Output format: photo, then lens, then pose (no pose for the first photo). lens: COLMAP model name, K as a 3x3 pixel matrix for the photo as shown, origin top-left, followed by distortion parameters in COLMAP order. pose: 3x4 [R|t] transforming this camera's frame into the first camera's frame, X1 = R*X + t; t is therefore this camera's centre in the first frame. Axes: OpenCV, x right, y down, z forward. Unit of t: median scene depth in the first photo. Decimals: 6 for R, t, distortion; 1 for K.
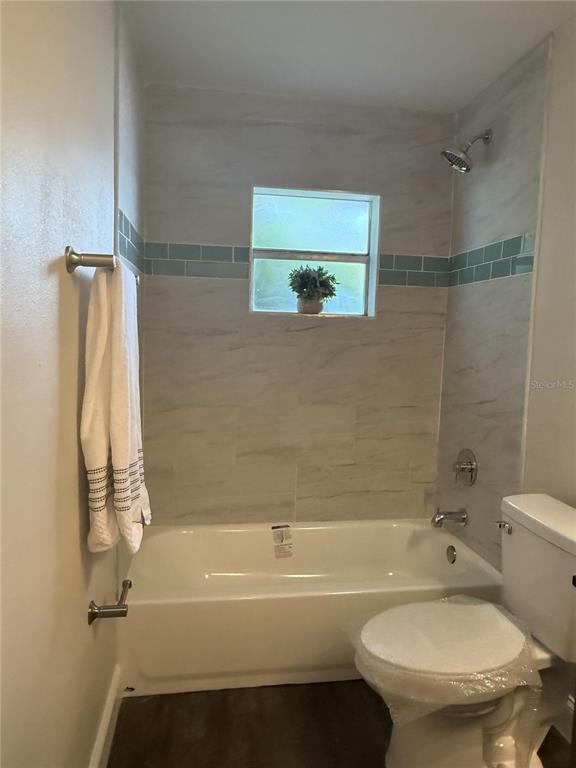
lens RADIAL K [[537.5, 0, 288.0], [0, 537.5, 384.0], [0, 0, 1]] dist [-0.003810, -0.000748]
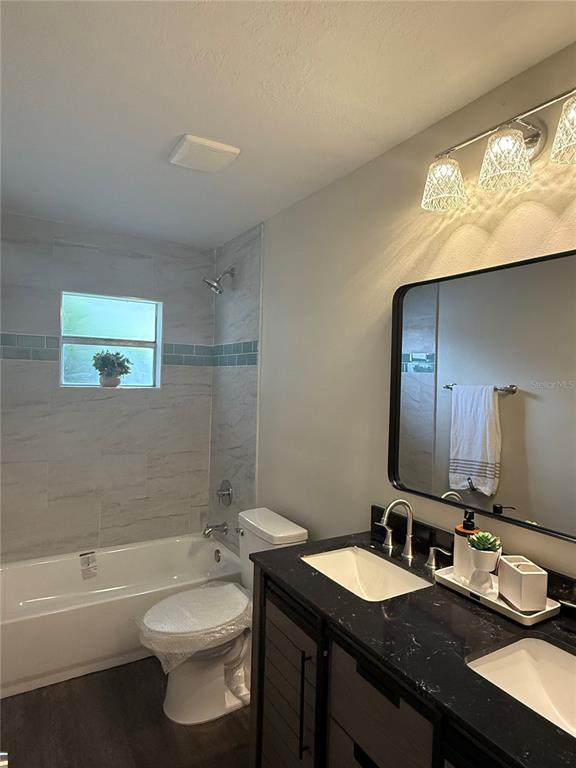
lens RADIAL K [[468.0, 0, 288.0], [0, 468.0, 384.0], [0, 0, 1]] dist [0.003259, 0.000802]
pose [[0.927697, -0.008820, 0.373230, 0.017623], [0.034138, 0.997537, -0.061278, -0.051895], [-0.371770, 0.069589, 0.925713, -0.237211]]
